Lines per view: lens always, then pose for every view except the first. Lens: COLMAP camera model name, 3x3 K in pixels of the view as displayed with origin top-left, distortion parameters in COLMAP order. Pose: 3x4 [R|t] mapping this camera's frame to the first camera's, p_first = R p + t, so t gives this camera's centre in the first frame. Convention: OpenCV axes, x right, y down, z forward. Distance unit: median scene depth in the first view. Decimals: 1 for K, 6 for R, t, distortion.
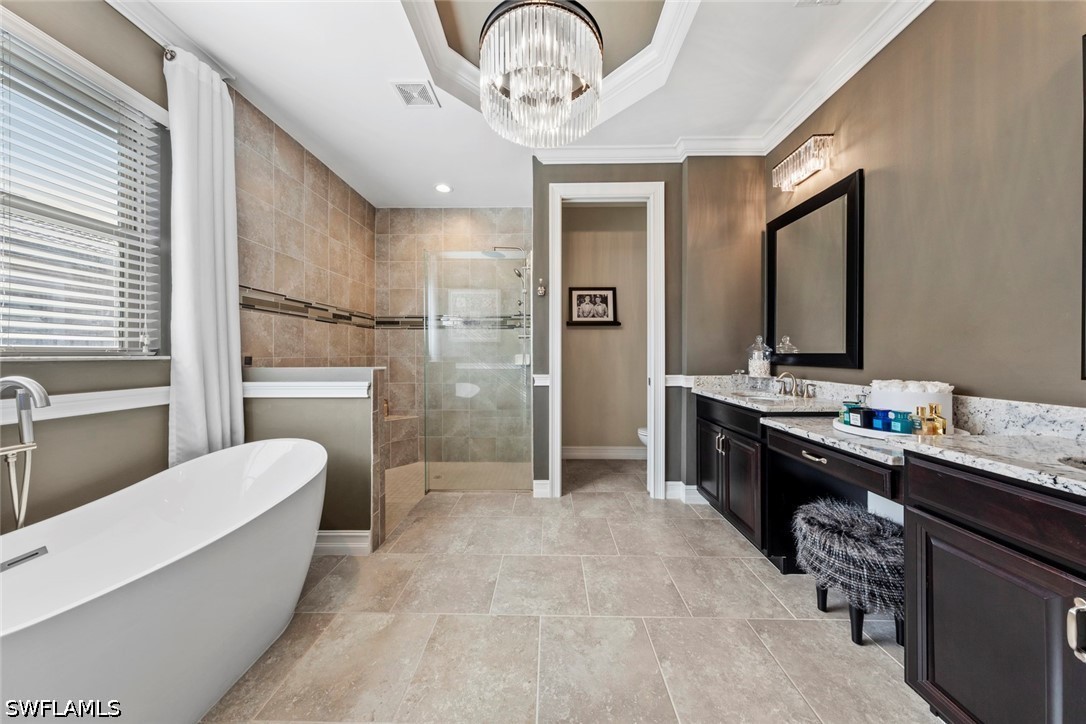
lens RADIAL K [[353.2, 0, 541.7], [0, 353.2, 357.2], [0, 0, 1]] dist [0.012233, -0.000016]
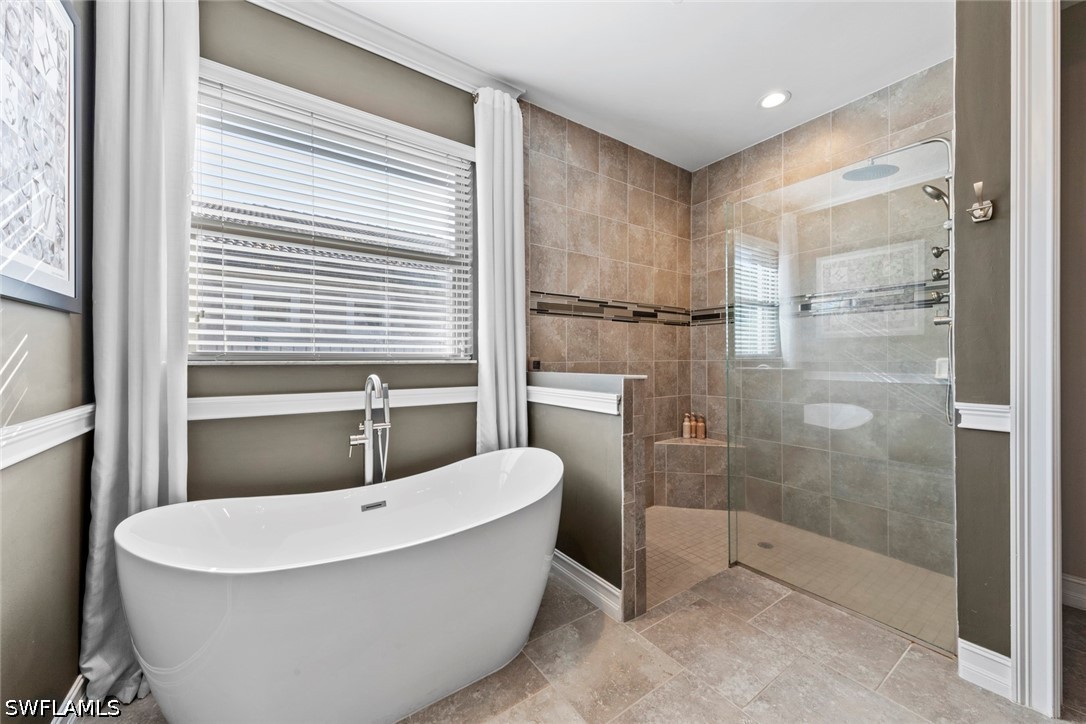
lens RADIAL K [[404.9, 0, 538.1], [0, 404.9, 360.2], [0, 0, 1]] dist [0.012460, -0.001288]
pose [[0.584409, 0.001392, -0.811458, 0.097604], [-0.003772, 0.999992, -0.001001, -0.001853], [0.811451, 0.003646, 0.584409, 0.289693]]
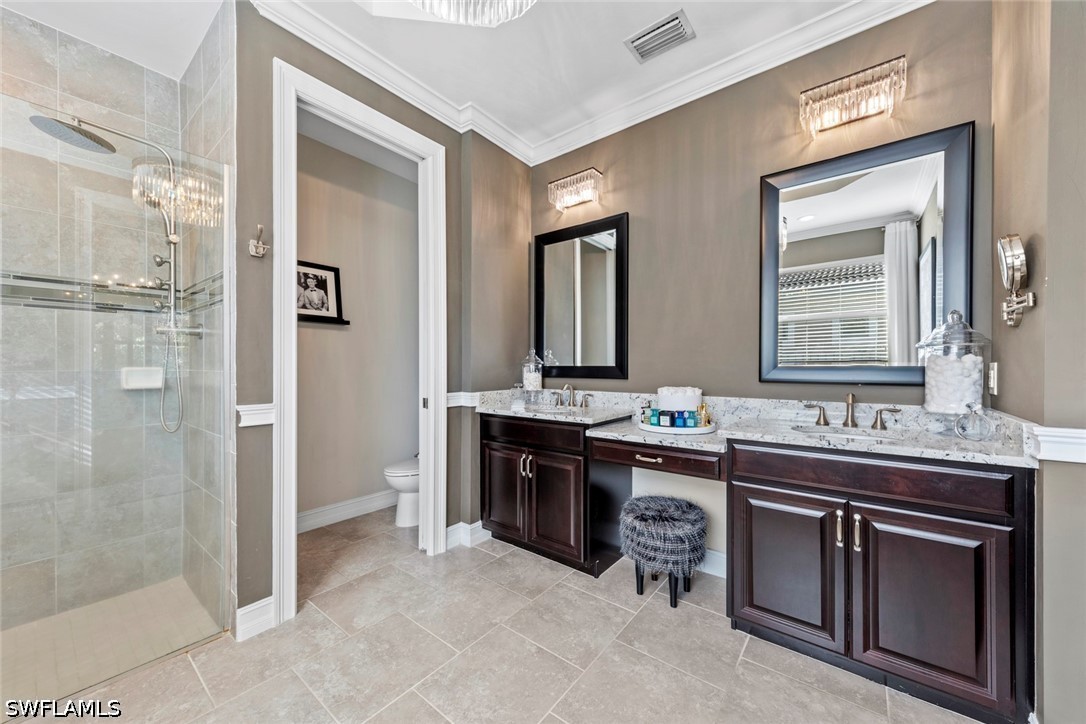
lens RADIAL K [[404.9, 0, 552.7], [0, 404.9, 368.4], [0, 0, 1]] dist [0.012460, -0.001288]
pose [[0.584528, -0.002343, 0.811370, -0.264797], [0.006798, 0.999975, -0.002010, -0.001092], [-0.811345, 0.006691, 0.584529, 0.302414]]
